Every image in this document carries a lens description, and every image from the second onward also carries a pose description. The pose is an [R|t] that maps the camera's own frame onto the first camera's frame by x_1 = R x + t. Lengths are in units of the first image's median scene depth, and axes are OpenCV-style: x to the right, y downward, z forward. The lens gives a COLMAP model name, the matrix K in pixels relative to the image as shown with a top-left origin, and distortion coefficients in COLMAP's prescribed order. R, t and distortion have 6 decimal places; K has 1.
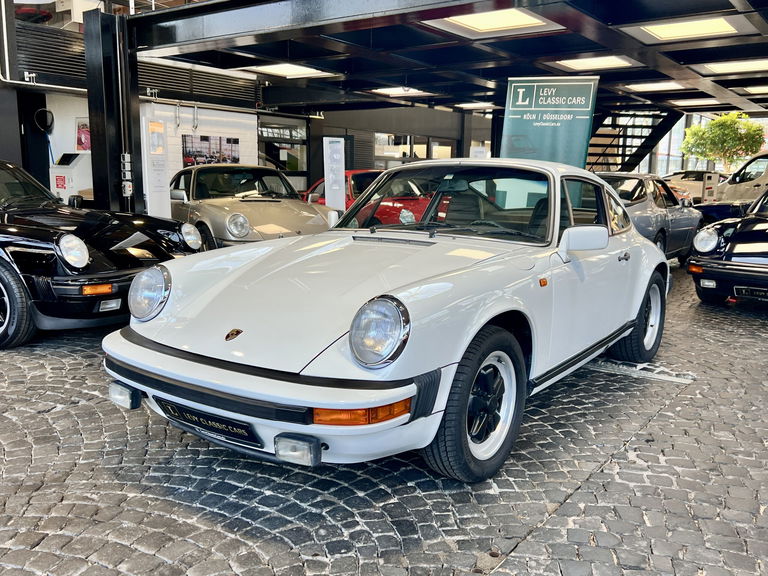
lens RADIAL K [[691.4, 0, 401.7], [0, 691.4, 289.7], [0, 0, 1]] dist [0.041334, -0.010610]
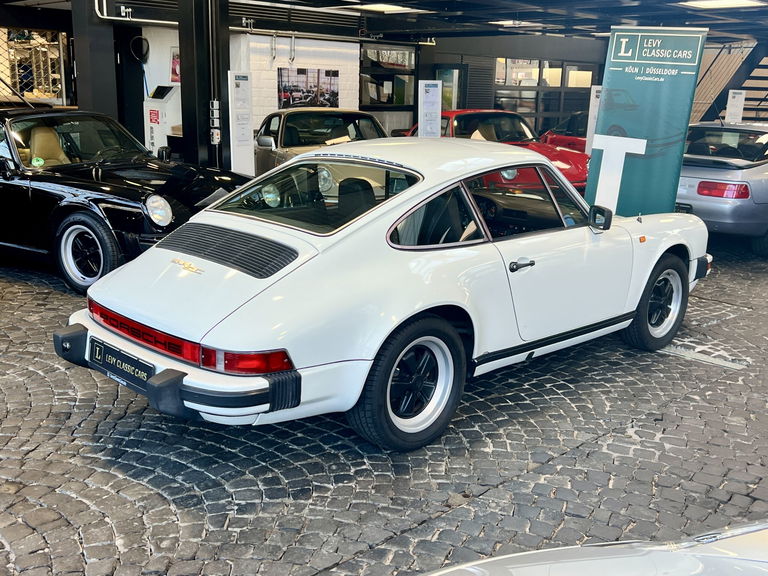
lens RADIAL K [[831.1, 0, 414.8], [0, 831.1, 281.3], [0, 0, 1]] dist [0.066709, 0.000000]
pose [[0.987027, 0.049905, -0.152599, 0.158251], [-0.040581, 0.997149, 0.063619, -0.055591], [0.155339, -0.056601, 0.986238, -0.283602]]
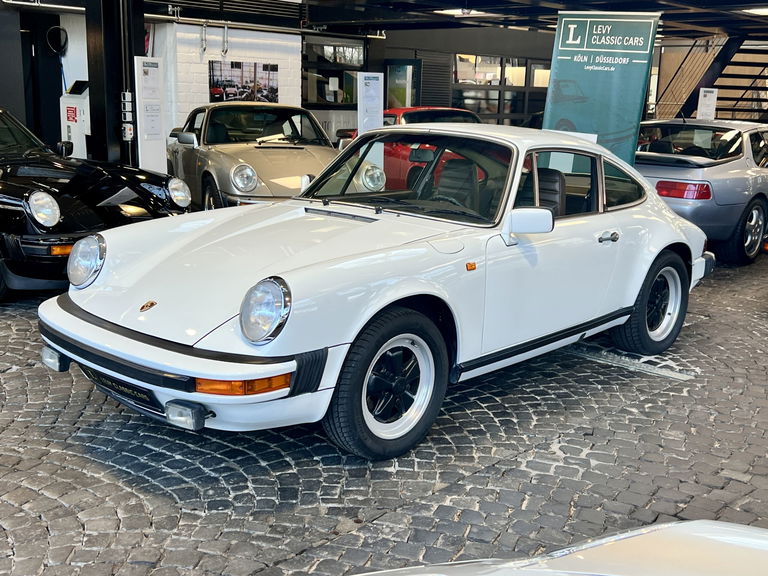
lens RADIAL K [[898.4, 0, 414.5], [0, 898.4, 287.7], [0, 0, 1]] dist [0.057933, 0.000000]
pose [[0.992167, 0.042205, -0.117572, 0.233821], [-0.036718, 0.998150, 0.048456, -0.033076], [0.119400, -0.043760, 0.991881, -0.229517]]
